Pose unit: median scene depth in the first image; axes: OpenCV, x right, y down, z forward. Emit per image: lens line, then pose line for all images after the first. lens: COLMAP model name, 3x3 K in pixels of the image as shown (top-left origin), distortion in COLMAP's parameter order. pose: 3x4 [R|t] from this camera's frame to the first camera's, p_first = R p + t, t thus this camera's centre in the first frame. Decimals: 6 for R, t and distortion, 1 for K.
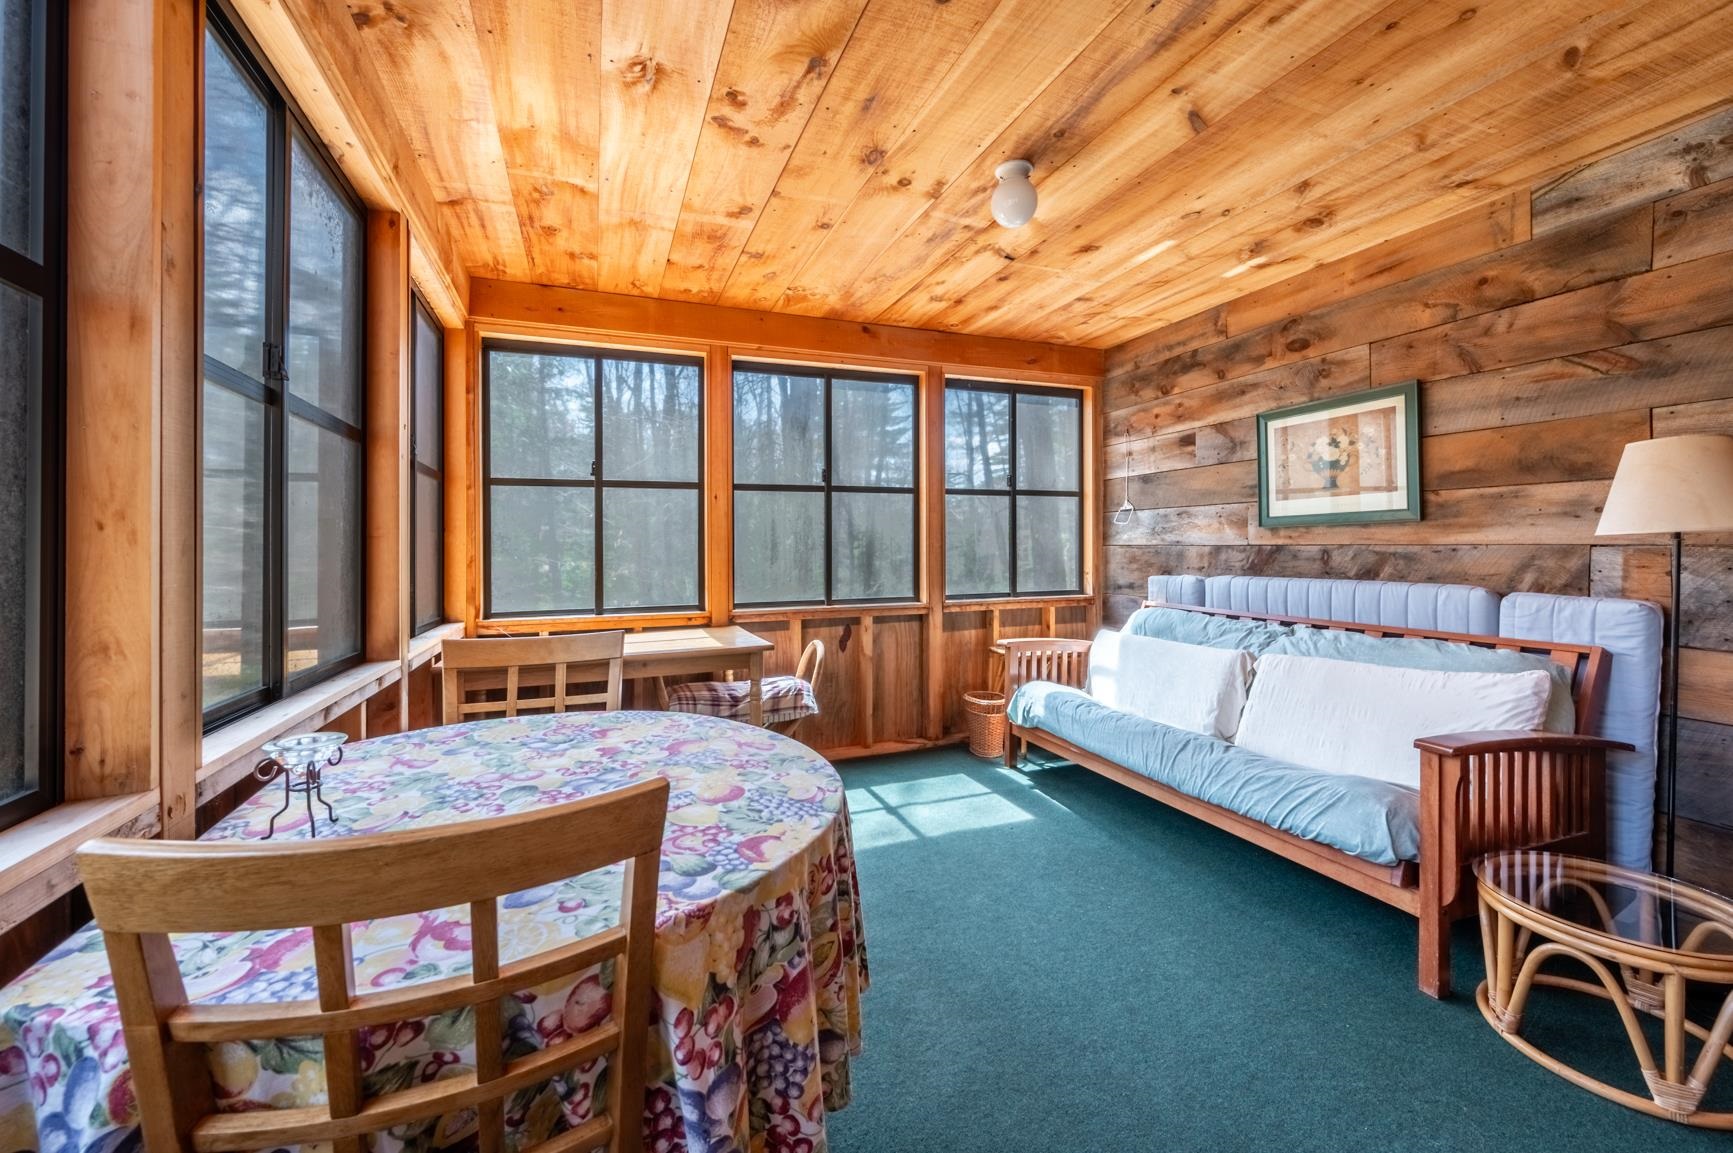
lens RADIAL K [[709.6, 0, 874.2], [0, 709.6, 539.6], [0, 0, 1]] dist [0.002894, -0.000401]
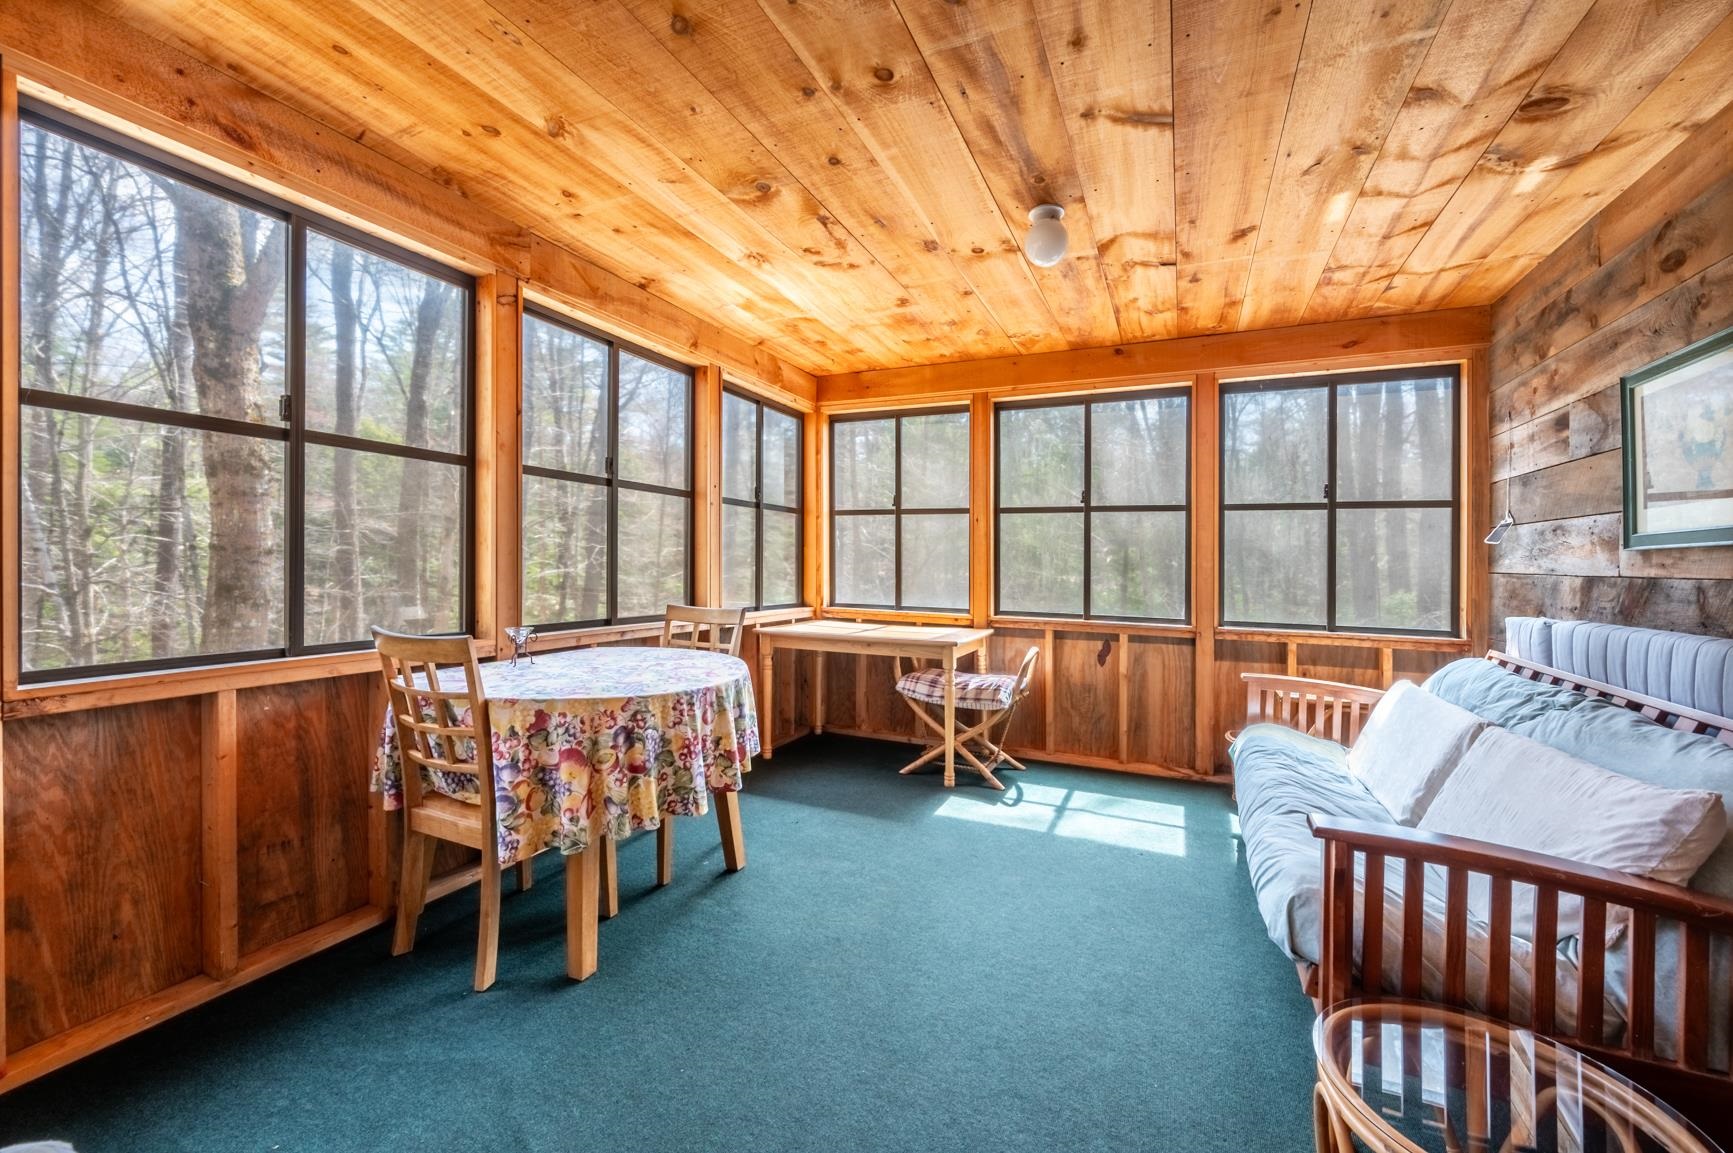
lens RADIAL K [[709.6, 0, 868.7], [0, 709.6, 562.0], [0, 0, 1]] dist [0.002894, -0.000401]
pose [[0.689673, 0.023801, -0.723730, 0.483460], [-0.018668, 0.999712, 0.015087, -0.002831], [0.723881, 0.003106, 0.689918, 0.040093]]
